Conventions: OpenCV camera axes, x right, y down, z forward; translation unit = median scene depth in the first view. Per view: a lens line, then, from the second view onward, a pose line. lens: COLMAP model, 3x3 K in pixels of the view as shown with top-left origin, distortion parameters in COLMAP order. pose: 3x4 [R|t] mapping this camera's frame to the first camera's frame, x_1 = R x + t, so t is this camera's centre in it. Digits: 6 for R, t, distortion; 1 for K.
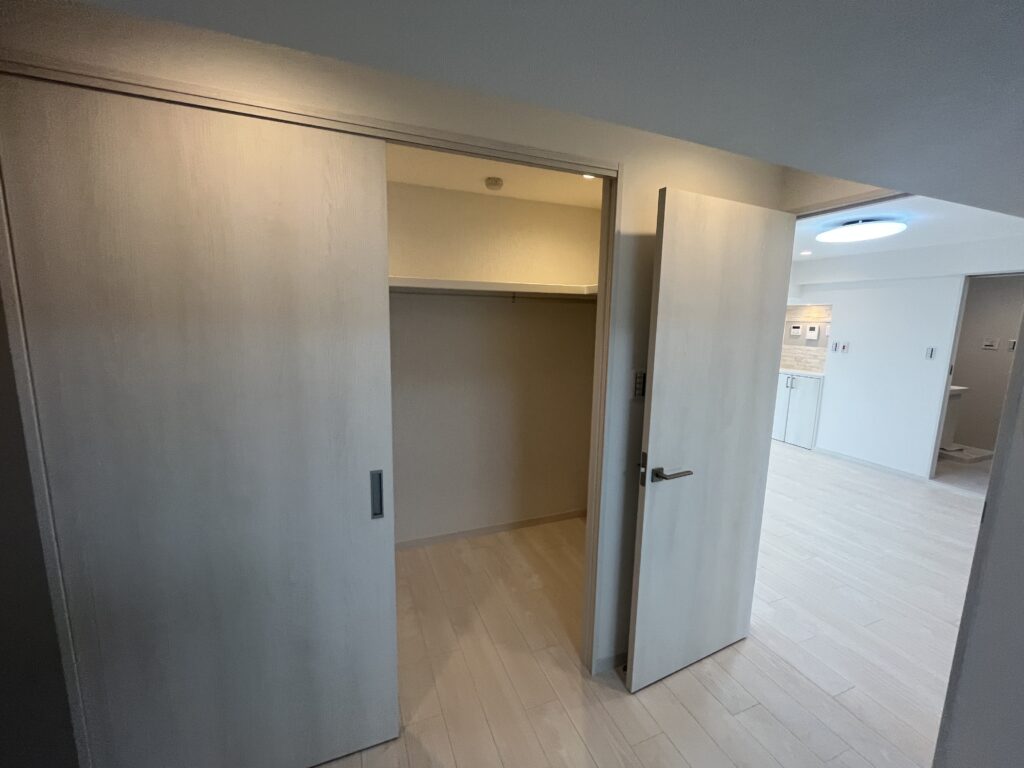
lens RADIAL K [[416.2, 0, 512.0], [0, 416.2, 384.0], [0, 0, 1]] dist [-0.000401, -0.000312]
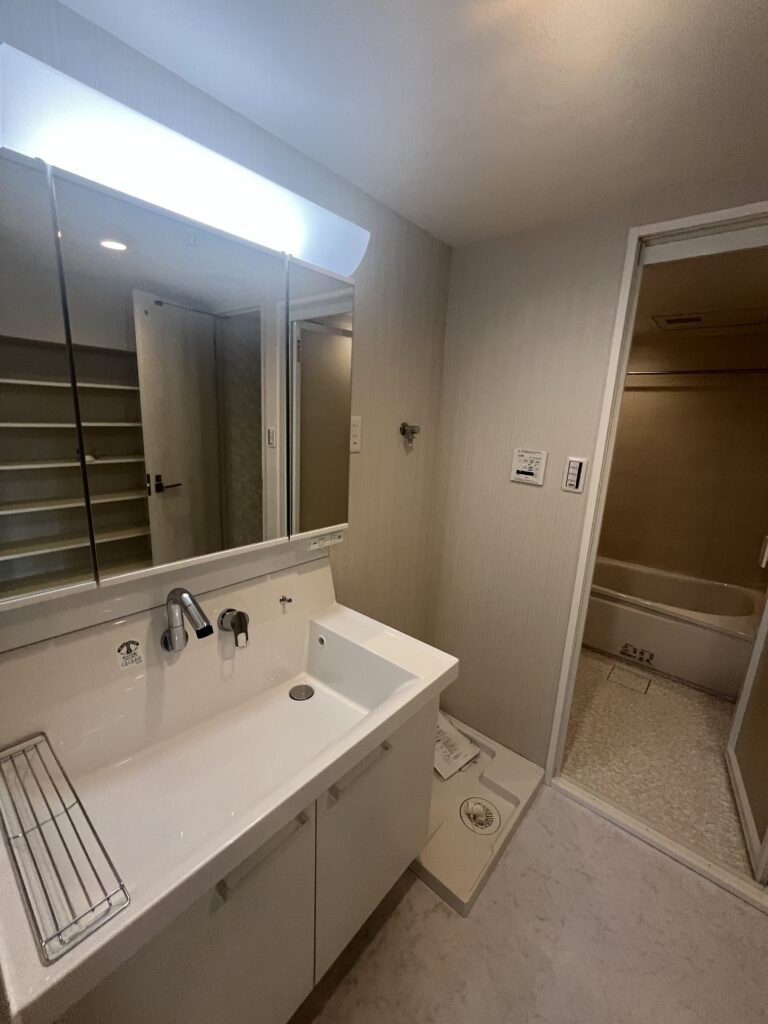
lens RADIAL K [[417.8, 0, 407.5], [0, 417.8, 512.1], [0, 0, 1]] dist [-0.000580, -0.000117]
pose [[0.873489, -0.053970, 0.483842, 0.852347], [0.018607, 0.996811, 0.077599, -0.083630], [-0.486487, -0.058779, 0.871708, 0.711931]]
